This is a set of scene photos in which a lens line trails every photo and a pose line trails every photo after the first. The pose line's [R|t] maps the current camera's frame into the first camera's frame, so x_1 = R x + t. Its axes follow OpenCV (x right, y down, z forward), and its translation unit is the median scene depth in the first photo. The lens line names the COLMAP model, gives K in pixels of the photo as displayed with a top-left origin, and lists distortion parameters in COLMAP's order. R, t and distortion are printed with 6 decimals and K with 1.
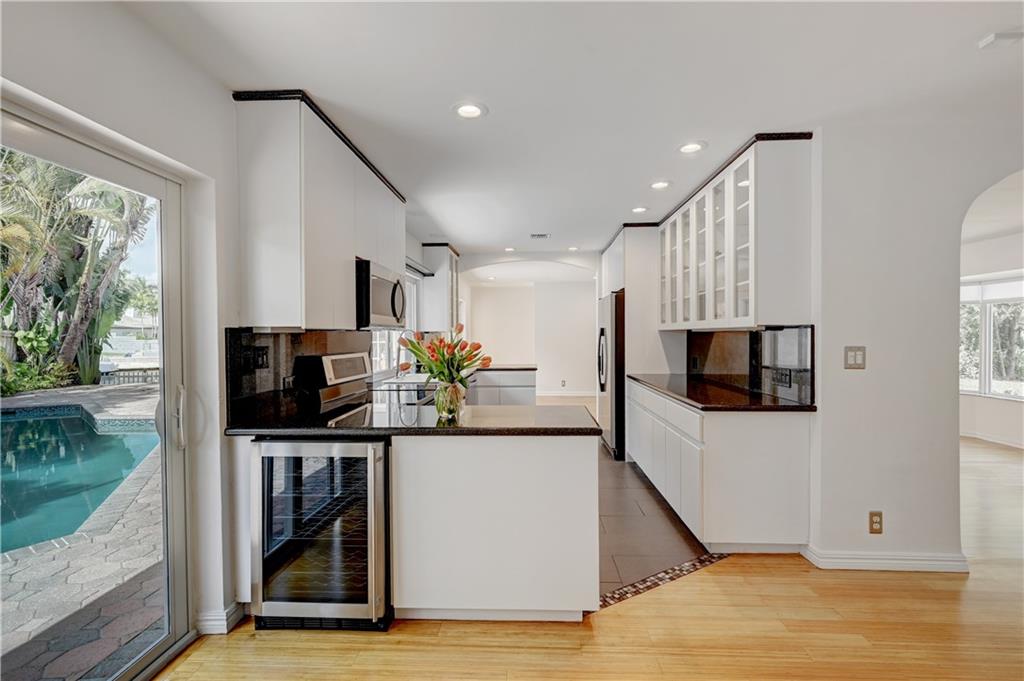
lens RADIAL K [[464.9, 0, 547.0], [0, 464.9, 340.8], [0, 0, 1]] dist [0.009687, 0.000625]
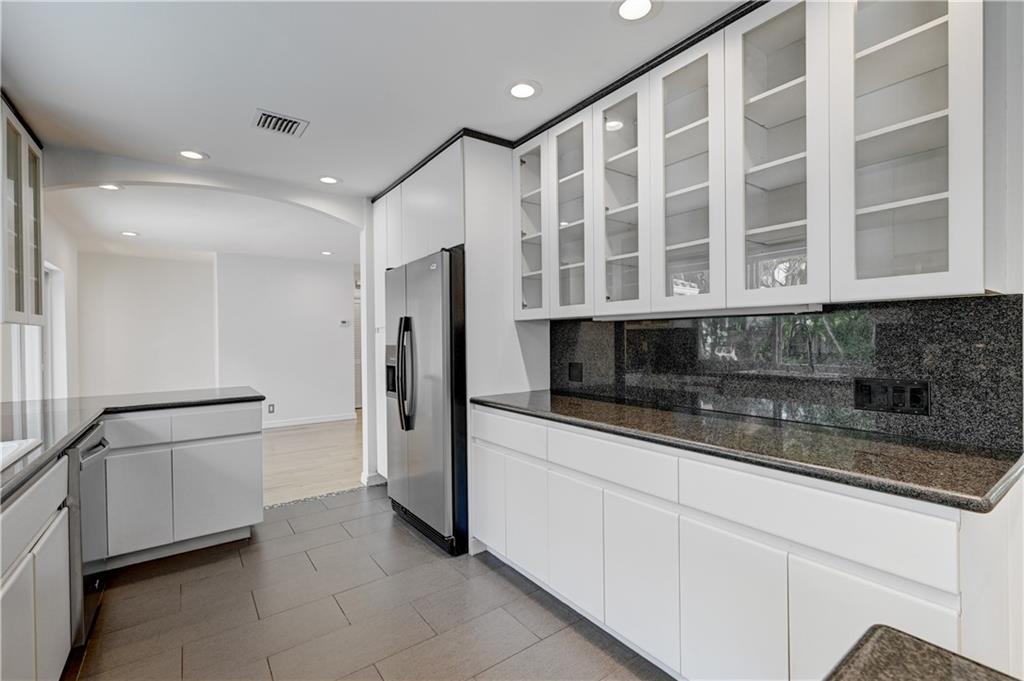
lens RADIAL K [[443.5, 0, 511.4], [0, 443.5, 339.6], [0, 0, 1]] dist [0.010526, -0.000069]
pose [[0.817687, -0.011900, 0.575540, -0.095973], [0.018081, 0.999824, -0.005015, 0.005352], [-0.575379, 0.014508, 0.817758, 0.530076]]
